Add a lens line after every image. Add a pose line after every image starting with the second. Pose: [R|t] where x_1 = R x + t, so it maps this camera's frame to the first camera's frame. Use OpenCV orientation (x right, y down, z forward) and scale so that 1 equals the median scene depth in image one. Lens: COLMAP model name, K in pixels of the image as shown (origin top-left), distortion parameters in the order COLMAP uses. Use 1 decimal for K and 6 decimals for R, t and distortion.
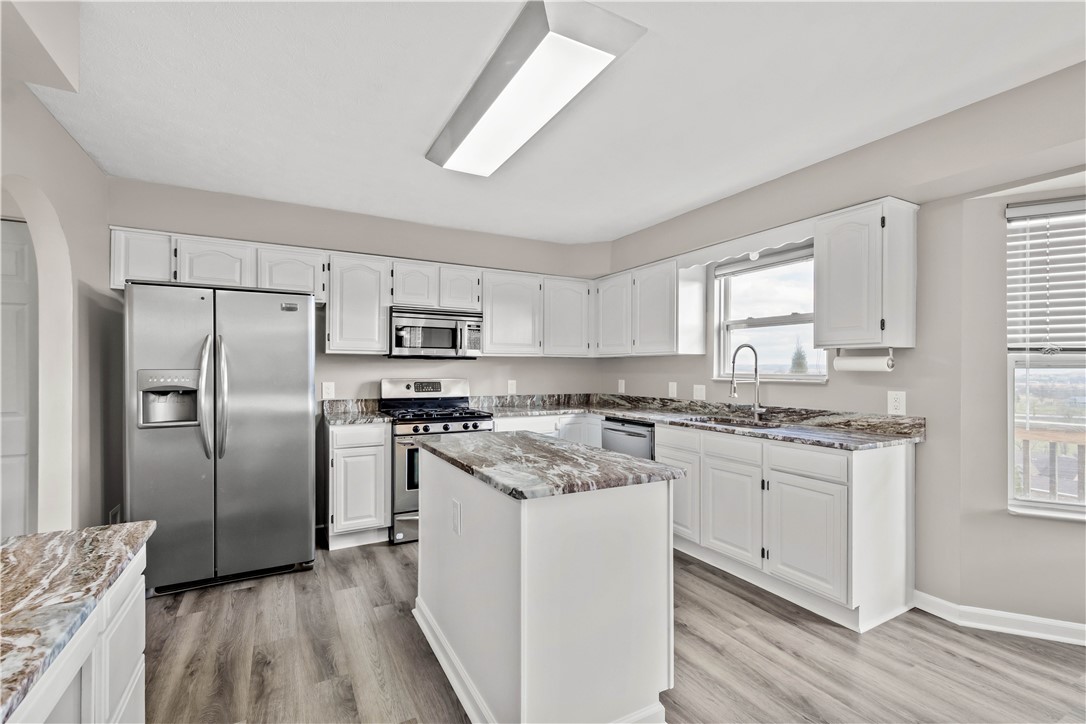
lens RADIAL K [[479.5, 0, 540.3], [0, 479.5, 369.4], [0, 0, 1]] dist [0.007479, -0.000863]
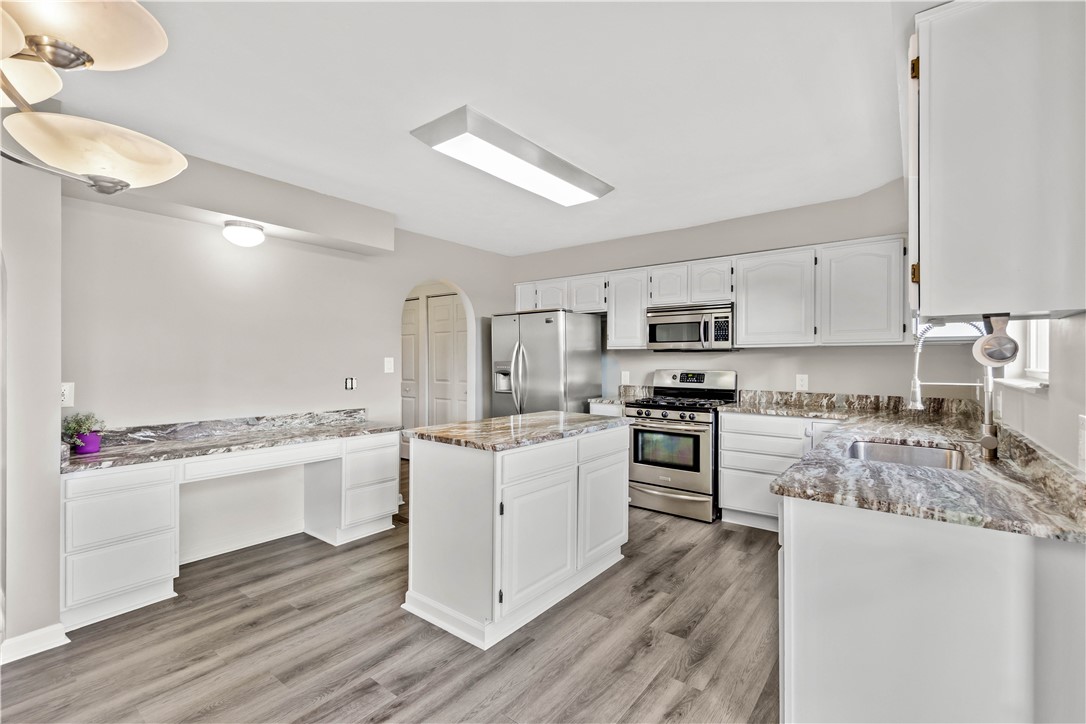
lens RADIAL K [[479.9, 0, 543.0], [0, 479.9, 362.0], [0, 0, 1]] dist [0.001585, -0.000035]
pose [[0.396129, 0.002536, -0.918192, 0.834226], [-0.002383, 0.999996, 0.001734, -0.000483], [0.918192, 0.001502, 0.396133, 0.367743]]
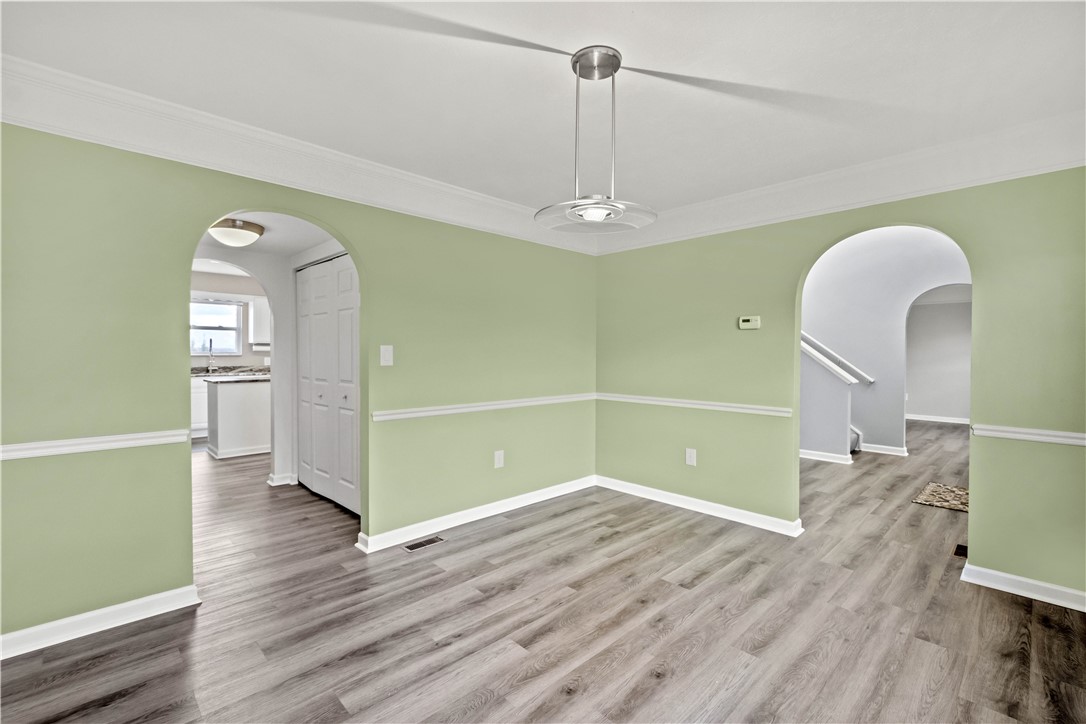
lens RADIAL K [[479.9, 0, 543.0], [0, 479.9, 362.0], [0, 0, 1]] dist [0.001585, -0.000035]
pose [[-0.262700, -0.022462, 0.964616, -2.366915], [-0.006370, 0.999748, 0.021545, -0.002350], [-0.964857, -0.000485, -0.262777, 0.104856]]
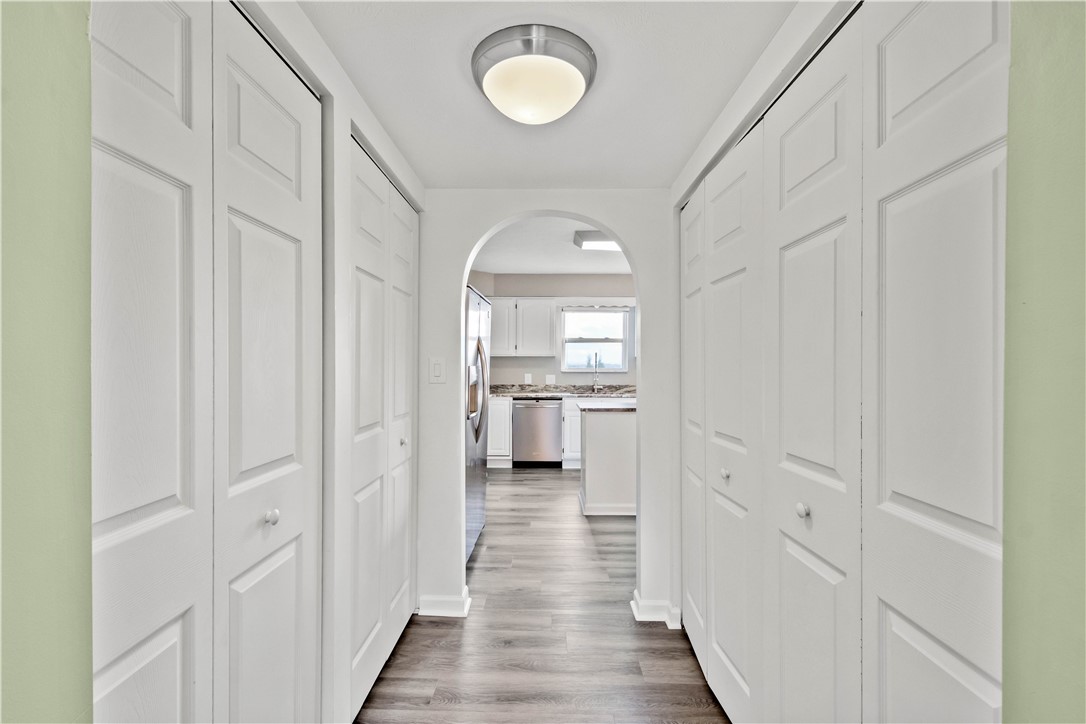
lens RADIAL K [[479.9, 0, 543.0], [0, 479.9, 362.0], [0, 0, 1]] dist [0.001585, -0.000035]
pose [[0.494012, 0.006137, 0.869433, -1.473428], [-0.000760, 0.999978, -0.006626, -0.001949], [-0.869455, 0.002612, 0.494006, 0.266436]]
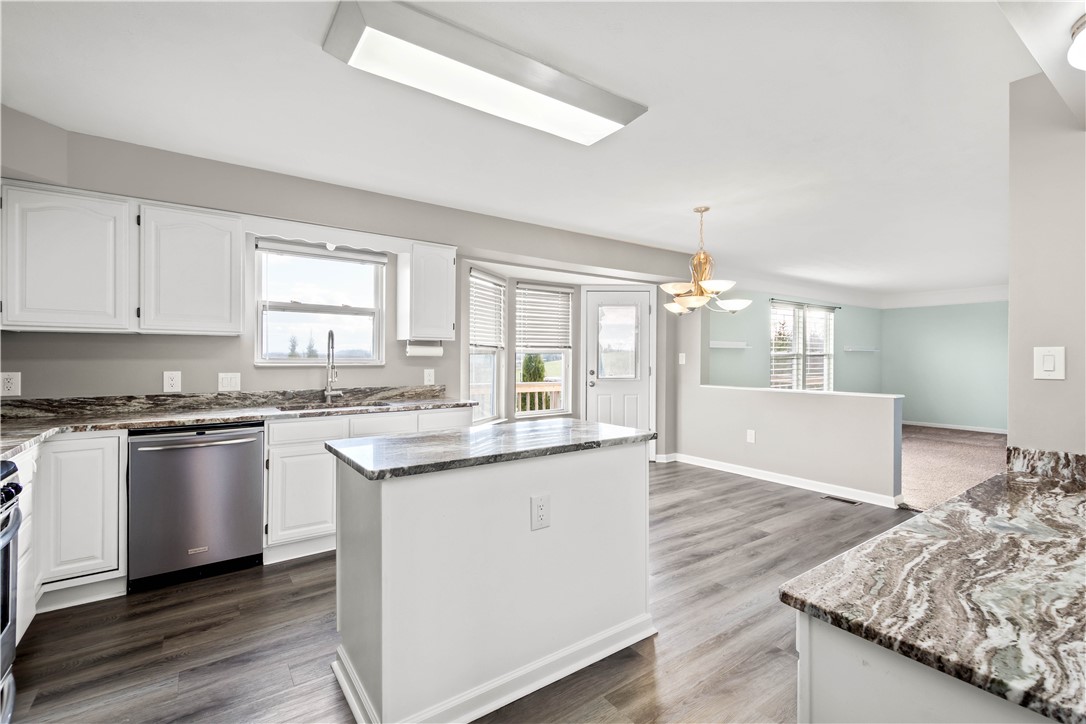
lens RADIAL K [[486.2, 0, 544.9], [0, 486.2, 360.0], [0, 0, 1]] dist [0.007321, -0.001326]
pose [[-0.117410, -0.009620, 0.993037, -0.743286], [-0.003504, 0.999951, 0.009273, 0.000370], [-0.993077, -0.002391, -0.117437, 0.732355]]
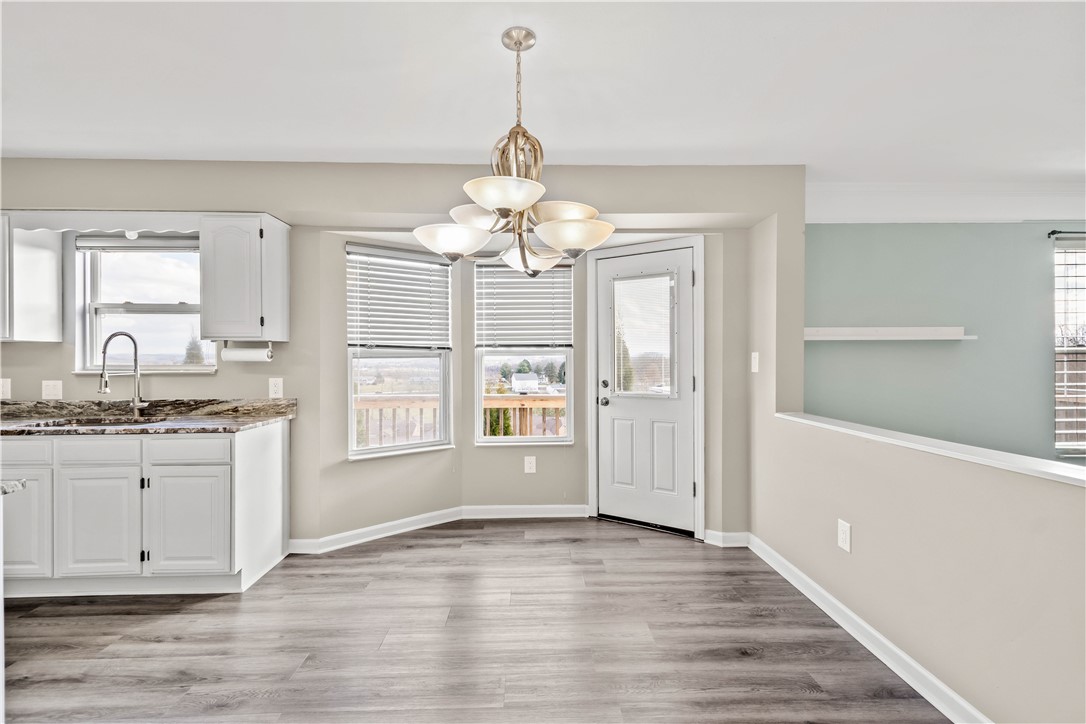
lens RADIAL K [[486.2, 0, 544.9], [0, 486.2, 360.0], [0, 0, 1]] dist [0.007321, -0.001326]
pose [[0.451580, -0.006784, 0.892205, -0.027904], [0.005690, 0.999973, 0.004724, -0.000919], [-0.892212, 0.002944, 0.451607, -0.119666]]
